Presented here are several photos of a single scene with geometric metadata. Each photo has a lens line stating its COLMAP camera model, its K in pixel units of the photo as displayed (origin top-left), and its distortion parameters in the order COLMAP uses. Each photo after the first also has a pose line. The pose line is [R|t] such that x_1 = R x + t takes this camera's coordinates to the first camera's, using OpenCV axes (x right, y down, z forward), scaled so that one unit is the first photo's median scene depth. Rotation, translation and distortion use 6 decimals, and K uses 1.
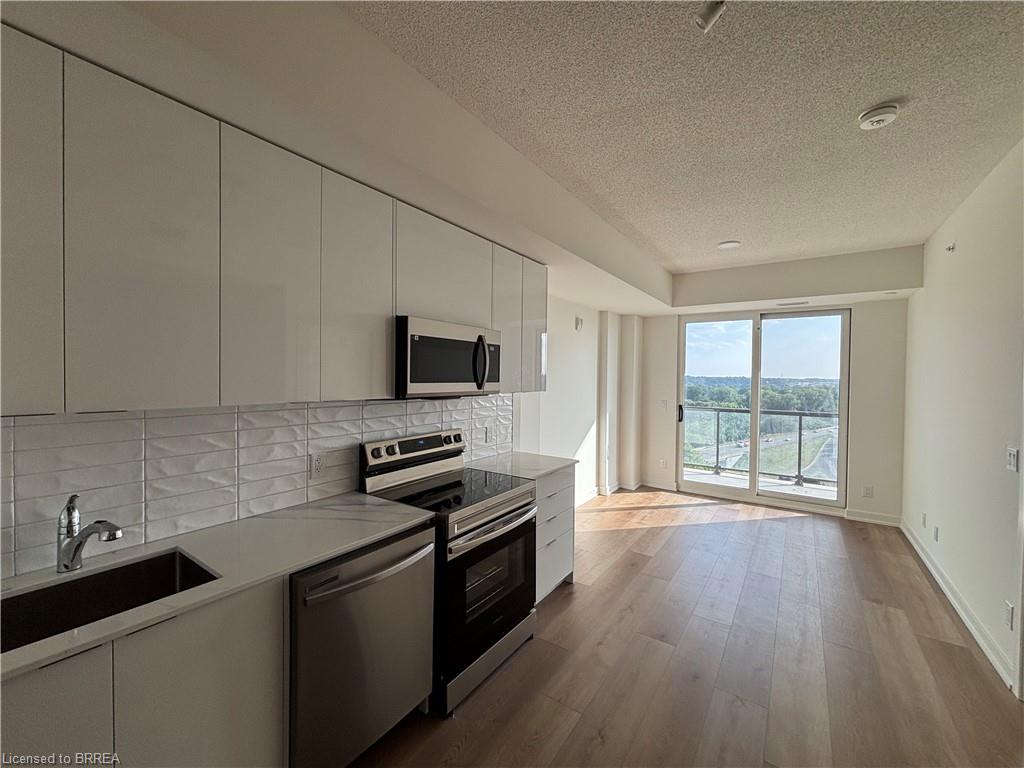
lens RADIAL K [[413.2, 0, 510.0], [0, 413.2, 385.9], [0, 0, 1]] dist [-0.004759, 0.000548]
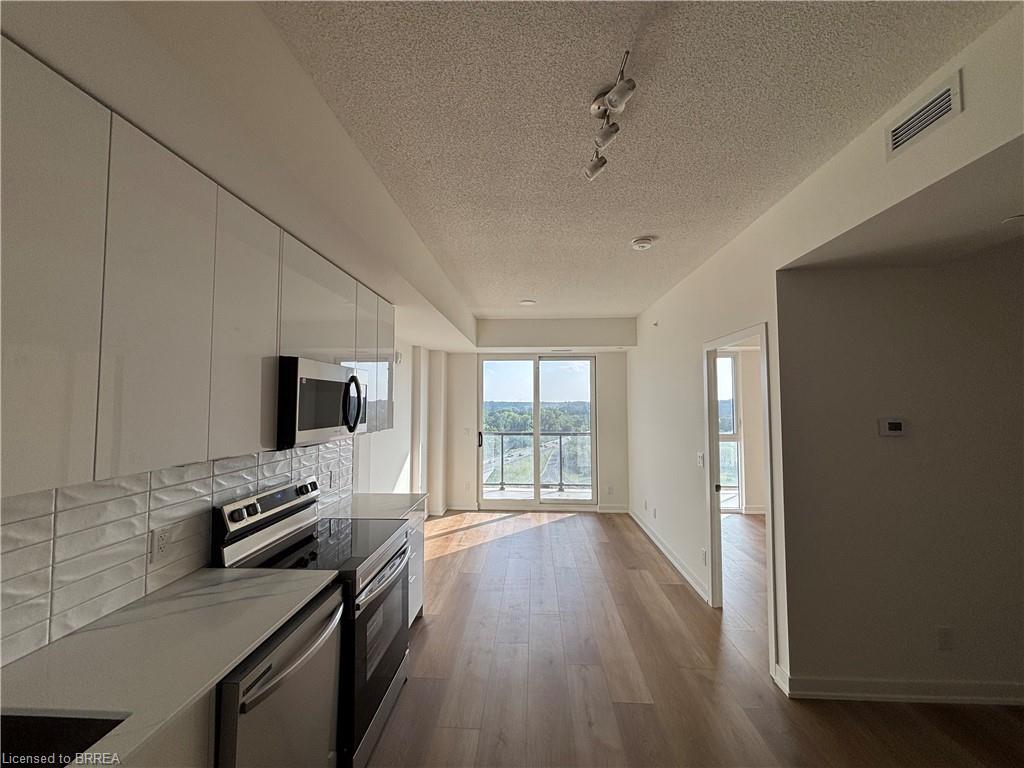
lens RADIAL K [[413.2, 0, 510.6], [0, 413.2, 386.1], [0, 0, 1]] dist [-0.004759, 0.000548]
pose [[0.847410, 0.010464, 0.530835, -0.267542], [0.021987, 0.998256, -0.054777, -0.037227], [-0.530483, 0.058090, 0.845703, -0.013589]]
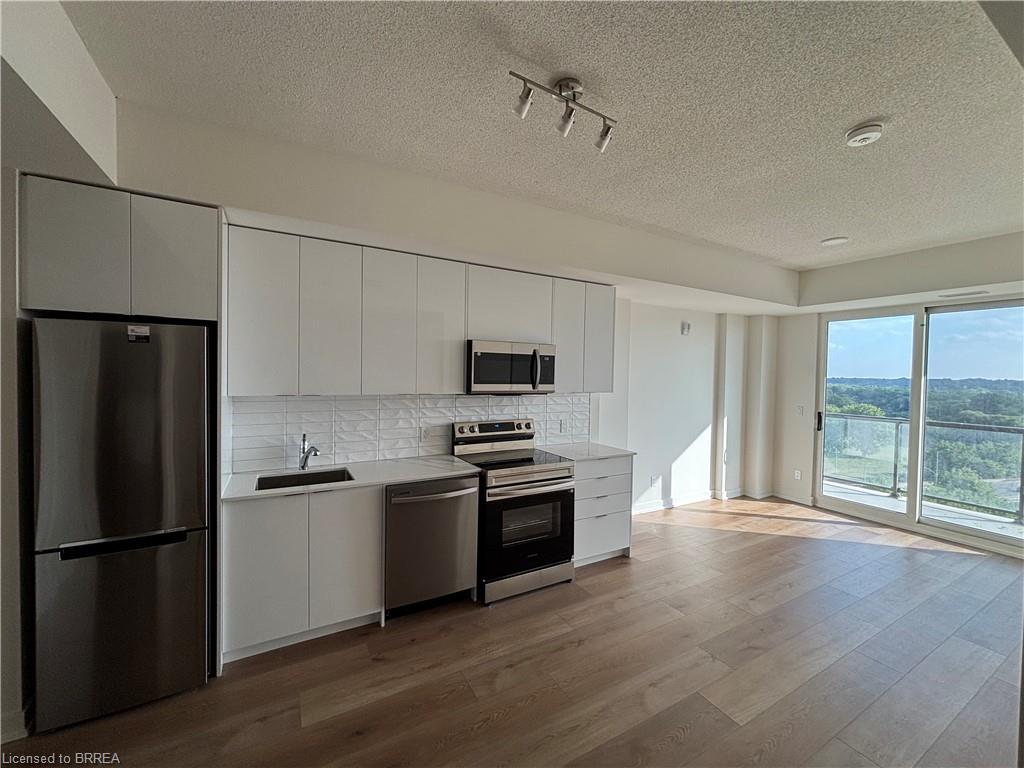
lens RADIAL K [[413.2, 0, 510.7], [0, 413.2, 387.3], [0, 0, 1]] dist [-0.004759, 0.000548]
pose [[0.903144, 0.019527, -0.428894, 0.431305], [-0.018038, 0.999809, 0.007537, -0.006881], [0.428959, 0.000929, 0.903323, -0.252663]]
